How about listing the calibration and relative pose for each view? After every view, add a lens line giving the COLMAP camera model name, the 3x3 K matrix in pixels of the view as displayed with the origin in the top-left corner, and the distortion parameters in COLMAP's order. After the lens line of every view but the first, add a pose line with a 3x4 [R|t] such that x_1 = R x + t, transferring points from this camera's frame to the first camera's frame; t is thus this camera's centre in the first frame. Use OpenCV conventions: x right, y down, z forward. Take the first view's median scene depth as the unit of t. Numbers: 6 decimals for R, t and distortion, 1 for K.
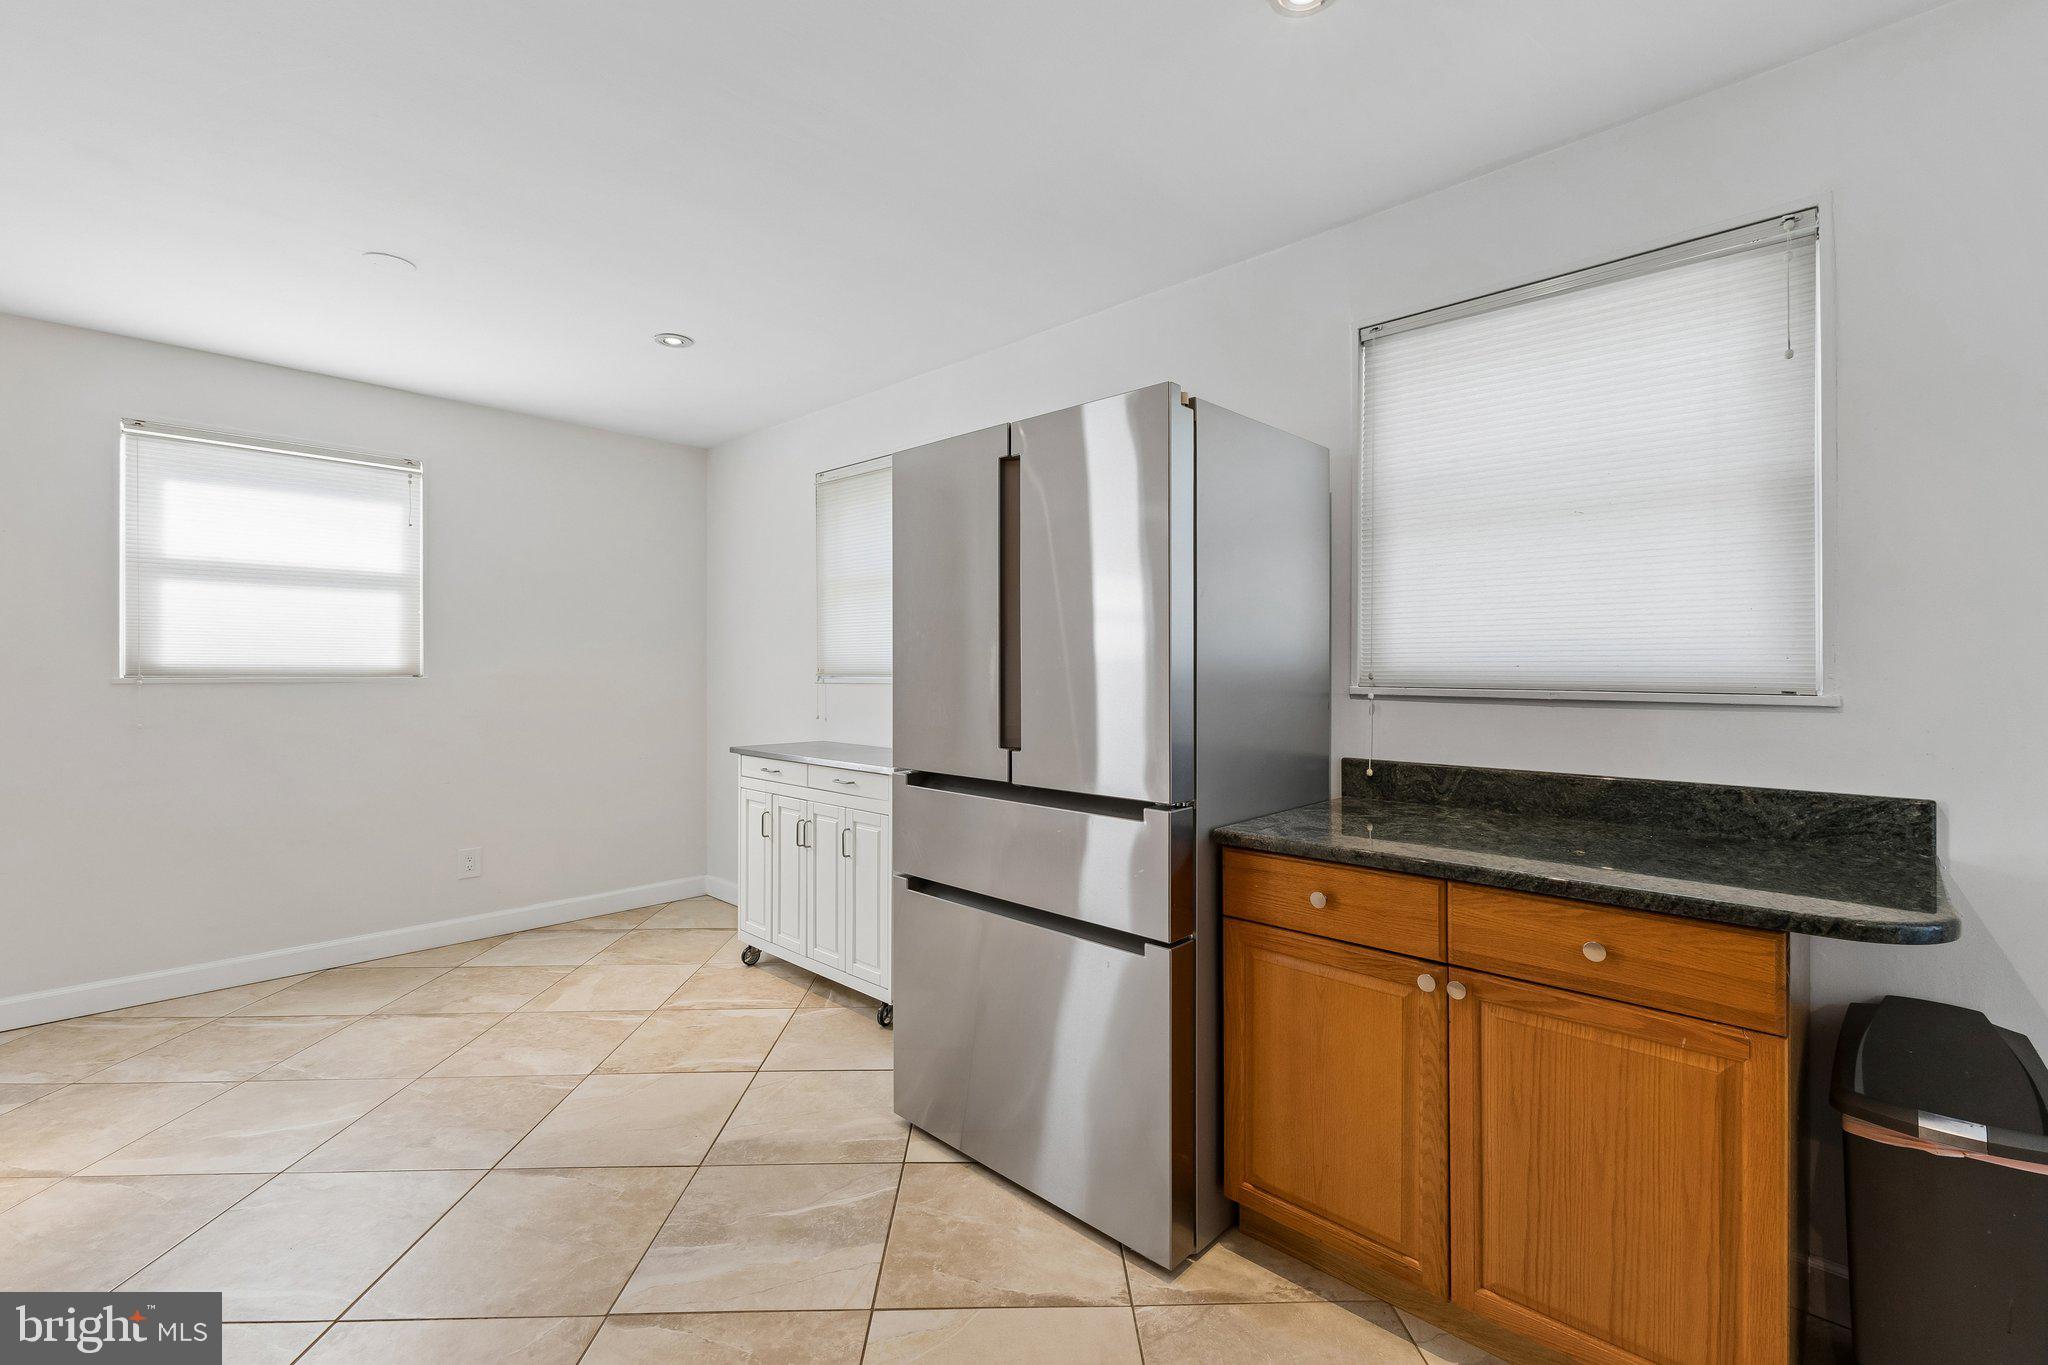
lens RADIAL K [[883.8, 0, 1027.6], [0, 883.8, 675.5], [0, 0, 1]] dist [0.011200, -0.000923]
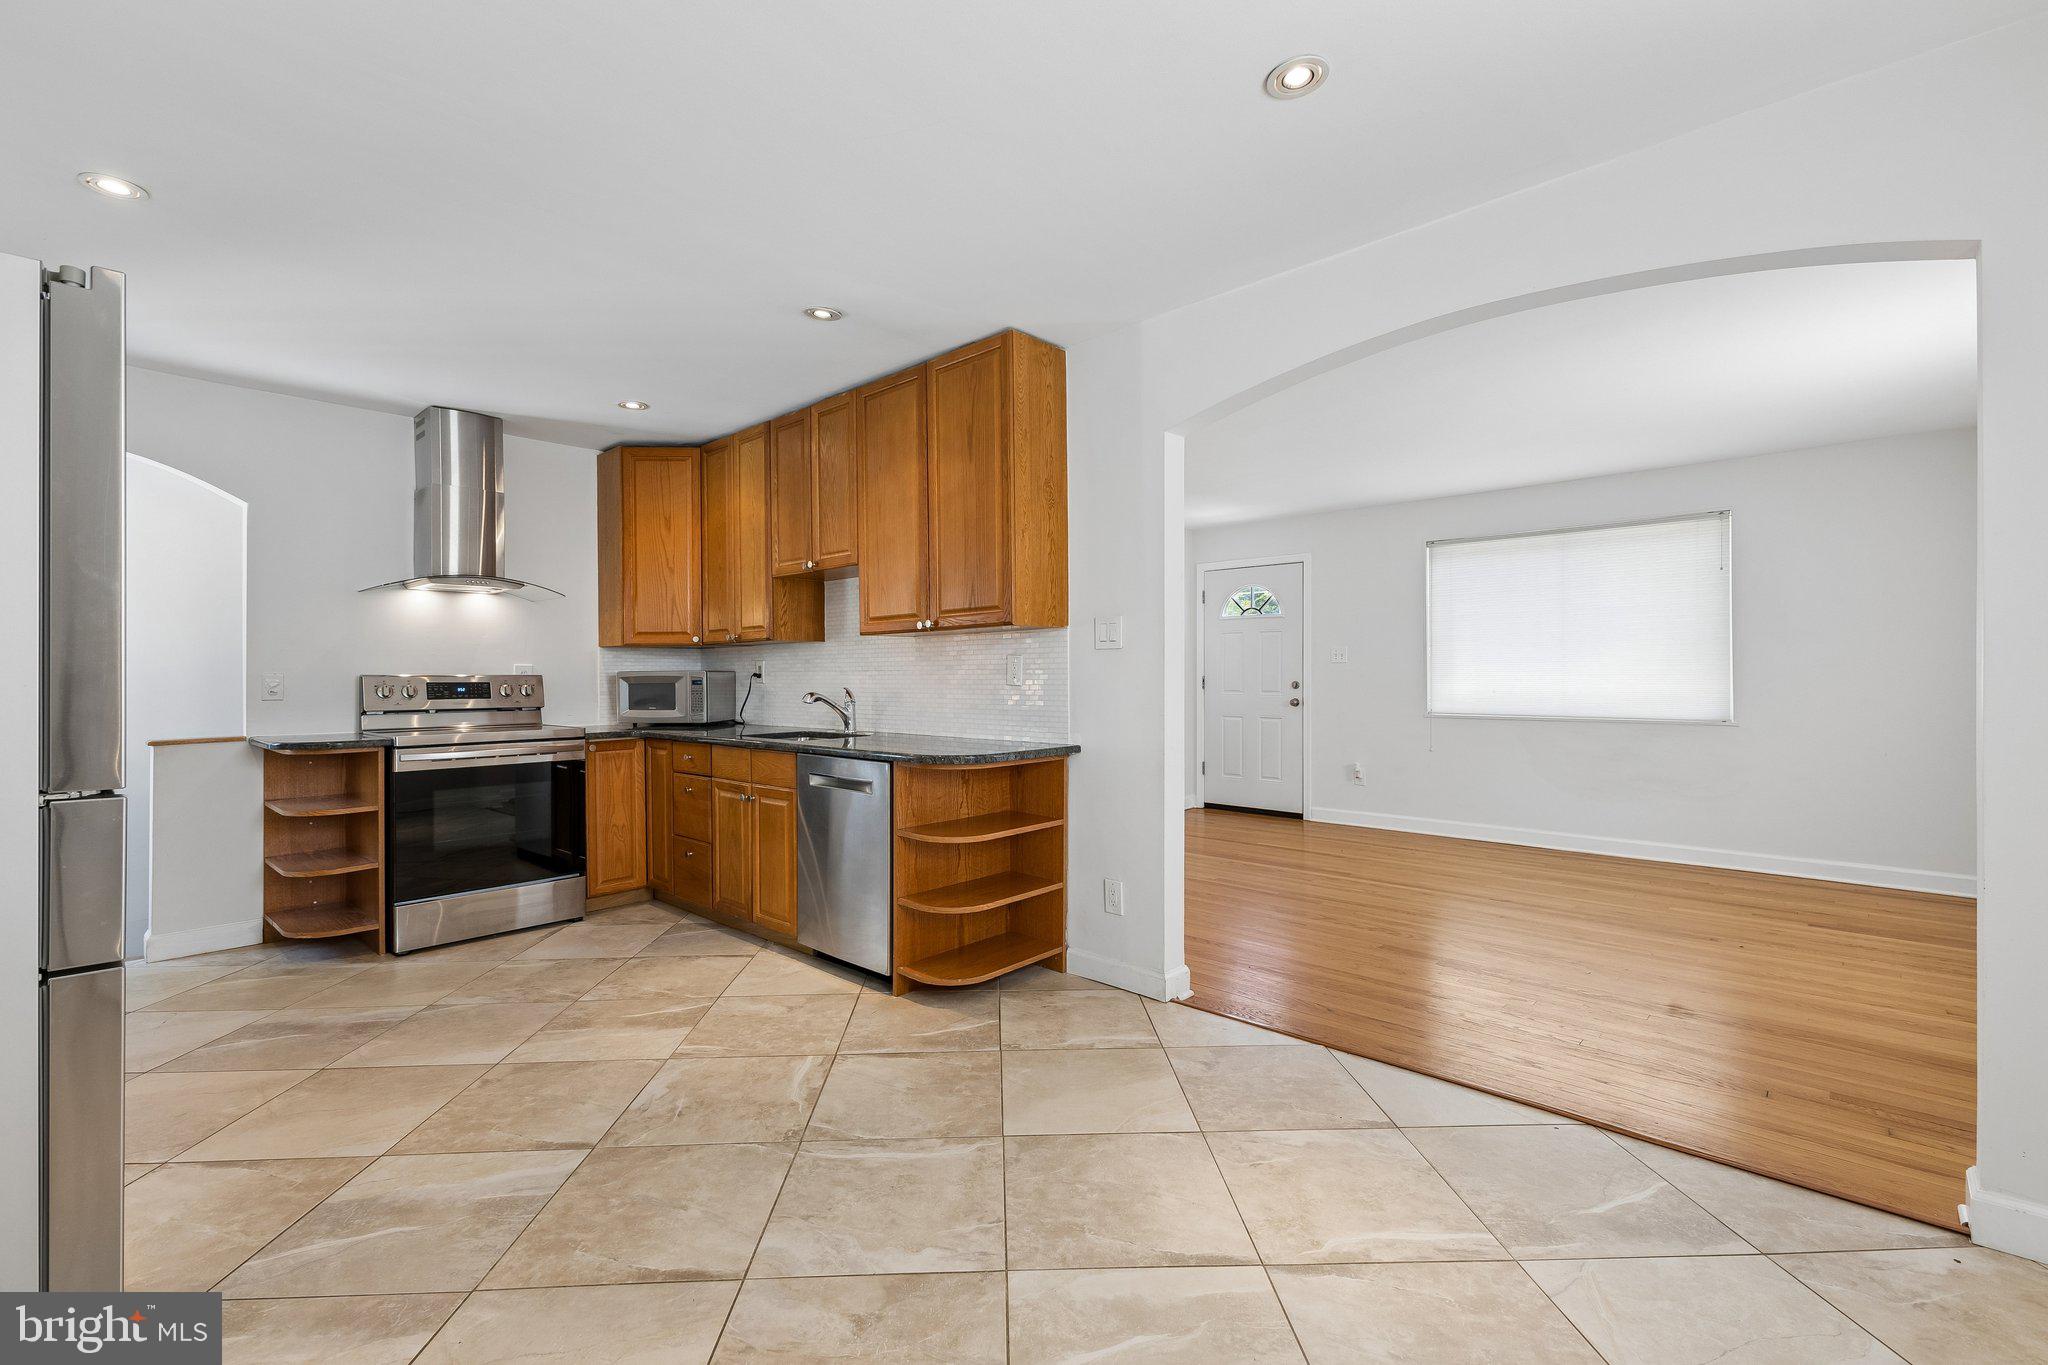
lens RADIAL K [[883.8, 0, 1027.8], [0, 883.8, 681.0], [0, 0, 1]] dist [0.011200, -0.000923]
pose [[-0.999857, 0.004927, -0.016148, -0.580849], [0.004731, 0.999915, 0.012151, 0.015367], [0.016207, 0.012073, -0.999796, 1.227272]]
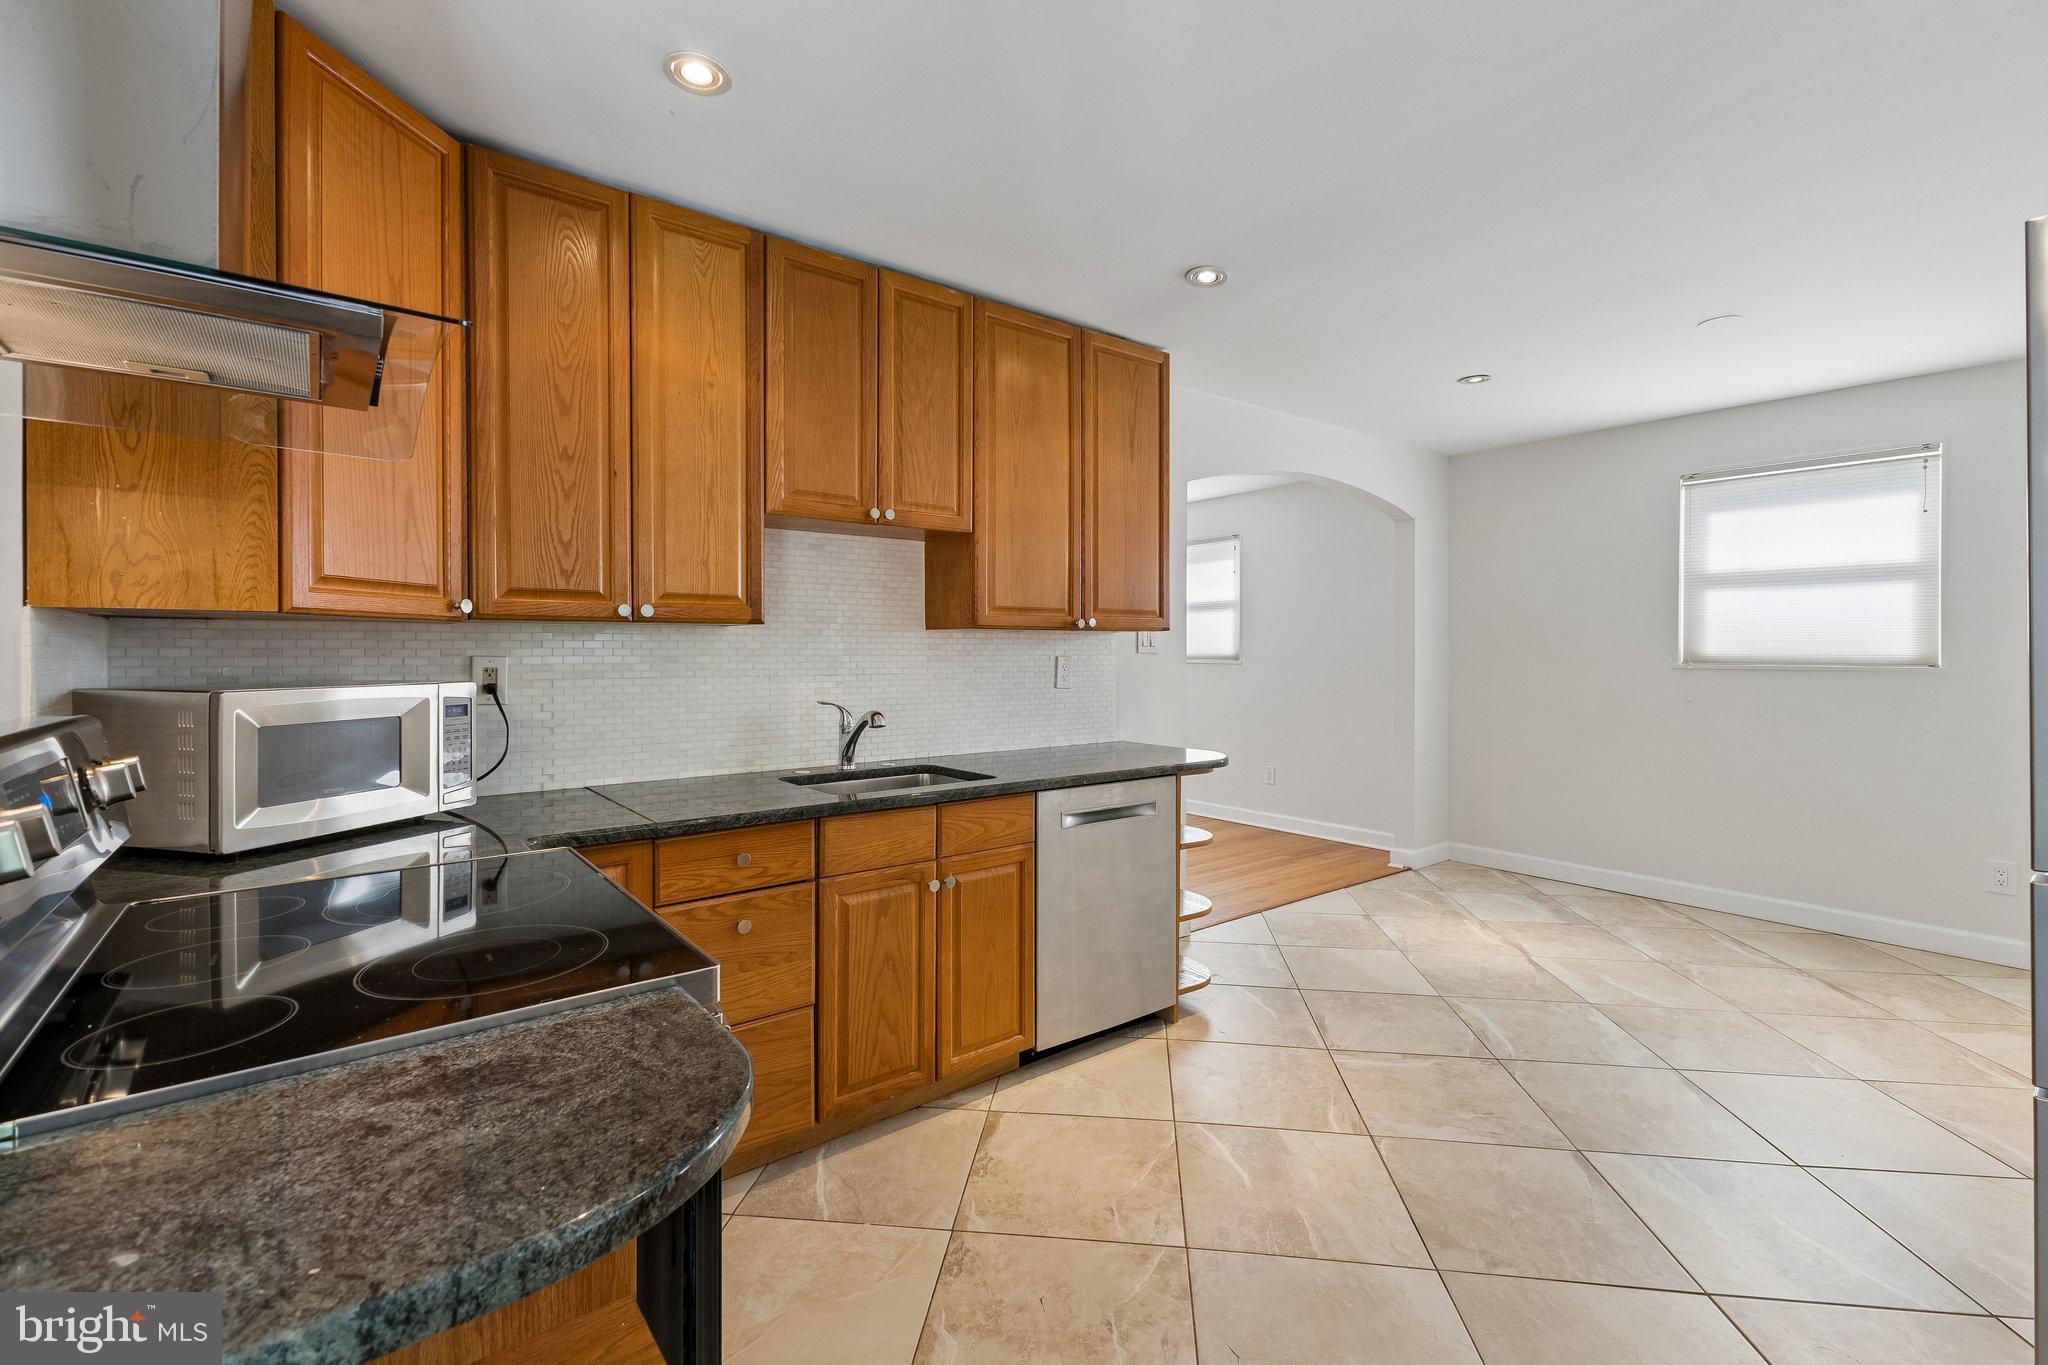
lens RADIAL K [[883.8, 0, 1015.1], [0, 883.8, 664.9], [0, 0, 1]] dist [0.011200, -0.000923]
pose [[-0.151175, 0.013527, -0.988414, 0.511091], [-0.006576, 0.999870, 0.014689, -0.009949], [0.988485, 0.008720, -0.151067, 0.194976]]
